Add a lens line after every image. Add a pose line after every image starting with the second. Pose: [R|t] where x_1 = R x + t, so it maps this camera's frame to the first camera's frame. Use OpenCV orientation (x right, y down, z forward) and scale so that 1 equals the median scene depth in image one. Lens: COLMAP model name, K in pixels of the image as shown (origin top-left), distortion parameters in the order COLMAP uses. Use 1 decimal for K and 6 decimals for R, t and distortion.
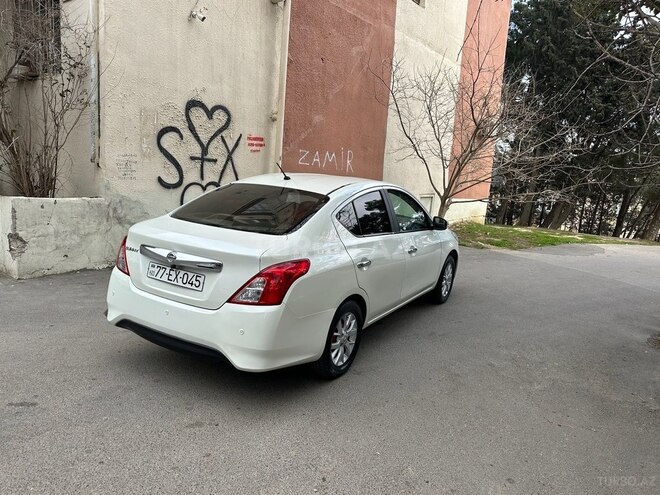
lens RADIAL K [[471.2, 0, 330.0], [0, 471.2, 247.5], [0, 0, 1]] dist [0.087132, -0.097606]
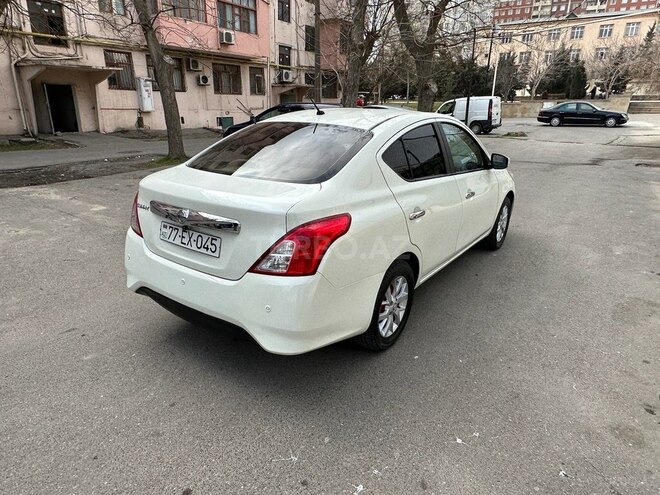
lens RADIAL K [[427.0, 0, 329.7], [0, 427.0, 252.1], [0, 0, 1]] dist [-0.004164, 0.001443]
pose [[0.995228, -0.019690, -0.095570, -0.009250], [0.033525, 0.988805, 0.145401, -0.015946], [0.091637, -0.147911, 0.984746, 0.268751]]
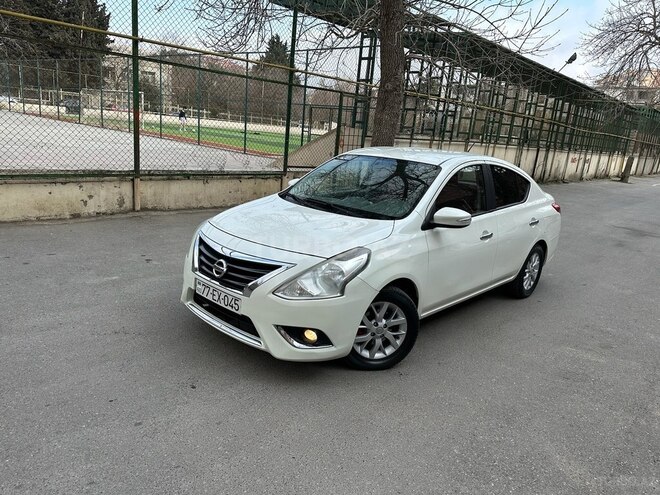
lens RADIAL K [[471.2, 0, 330.0], [0, 471.2, 247.5], [0, 0, 1]] dist [0.087132, -0.097606]
pose [[-0.966050, -0.199032, 0.164725, -0.001674], [-0.113555, 0.899807, 0.421250, -0.511344], [-0.232063, 0.388243, -0.891860, 2.835009]]
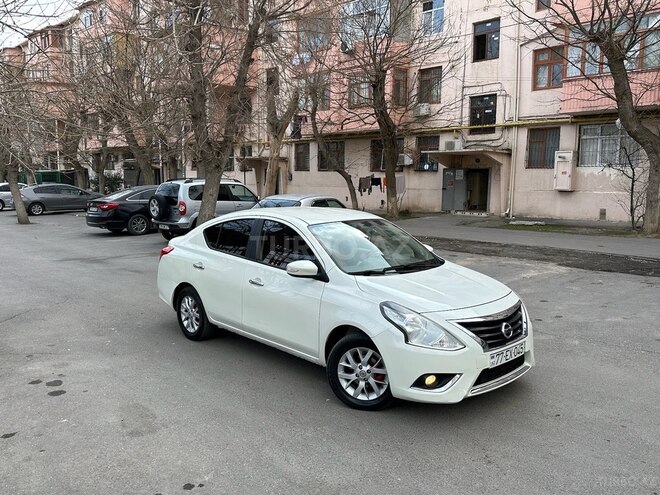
lens RADIAL K [[551.3, 0, 328.4], [0, 551.3, 247.6], [0, 0, 1]] dist [0.130512, -0.213363]
pose [[-0.283947, 0.054728, -0.957277, 1.687117], [-0.191433, 0.975034, 0.112526, -0.305008], [0.939536, 0.215206, -0.266381, 1.982740]]
